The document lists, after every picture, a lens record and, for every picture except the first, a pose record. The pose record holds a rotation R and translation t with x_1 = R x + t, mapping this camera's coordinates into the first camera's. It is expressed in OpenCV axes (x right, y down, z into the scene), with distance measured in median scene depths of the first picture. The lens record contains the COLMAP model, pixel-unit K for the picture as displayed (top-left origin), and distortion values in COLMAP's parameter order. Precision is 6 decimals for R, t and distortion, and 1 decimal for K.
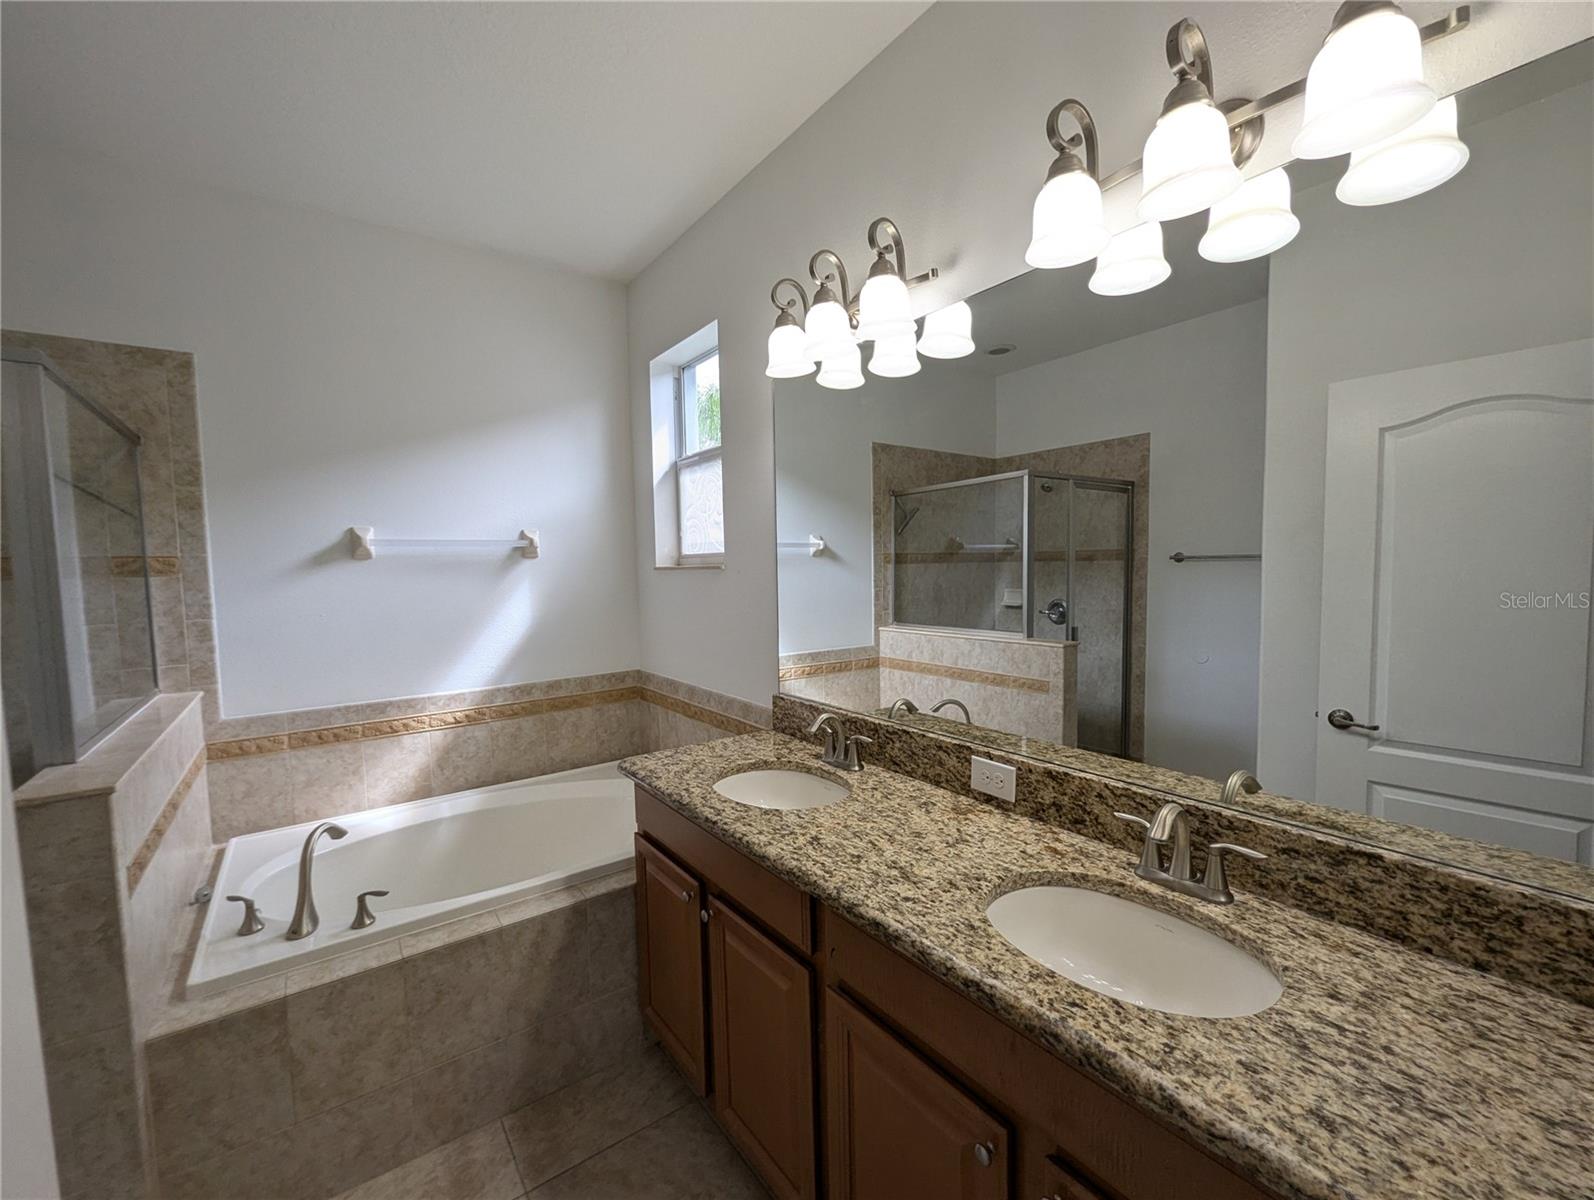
lens RADIAL K [[644.4, 0, 806.3], [0, 644.4, 607.2], [0, 0, 1]] dist [0.001997, -0.001655]
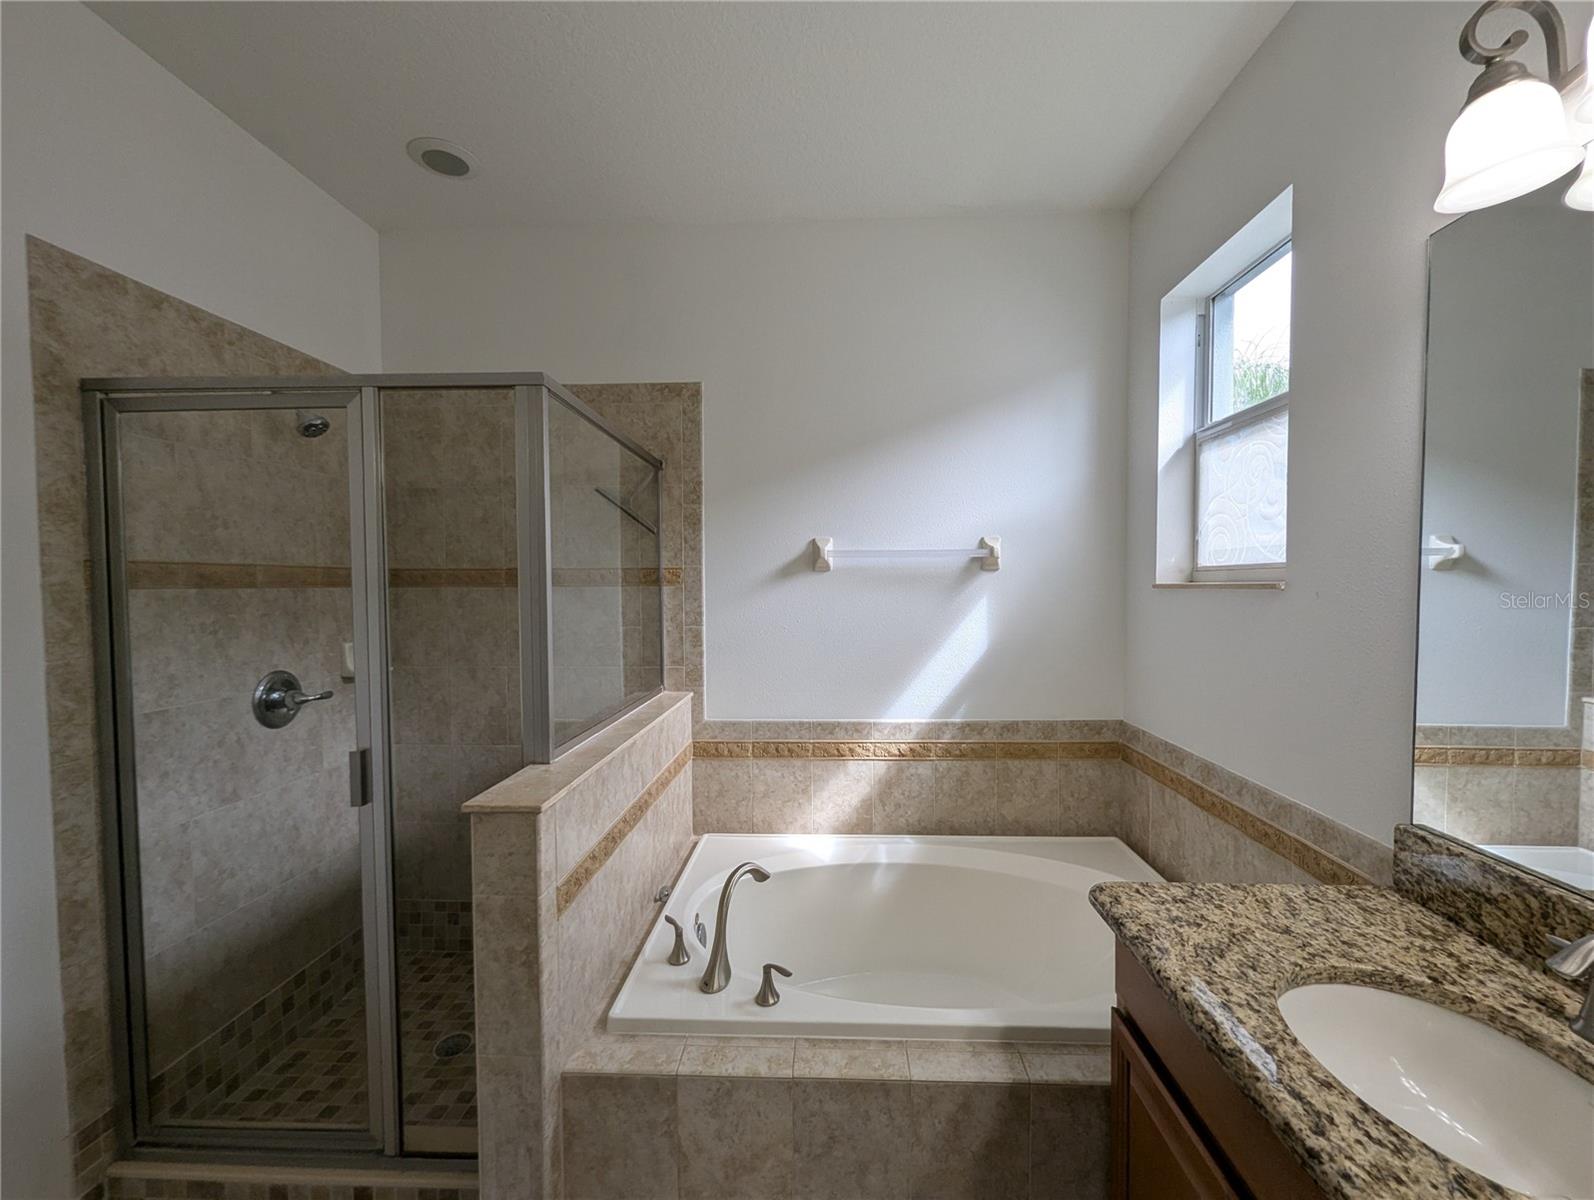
lens RADIAL K [[644.4, 0, 808.0], [0, 644.4, 607.7], [0, 0, 1]] dist [0.001997, -0.001655]
pose [[0.764584, 0.038724, -0.643360, -0.096487], [-0.052740, 0.998605, -0.002571, -0.019456], [0.642363, 0.035897, 0.765559, 0.292472]]
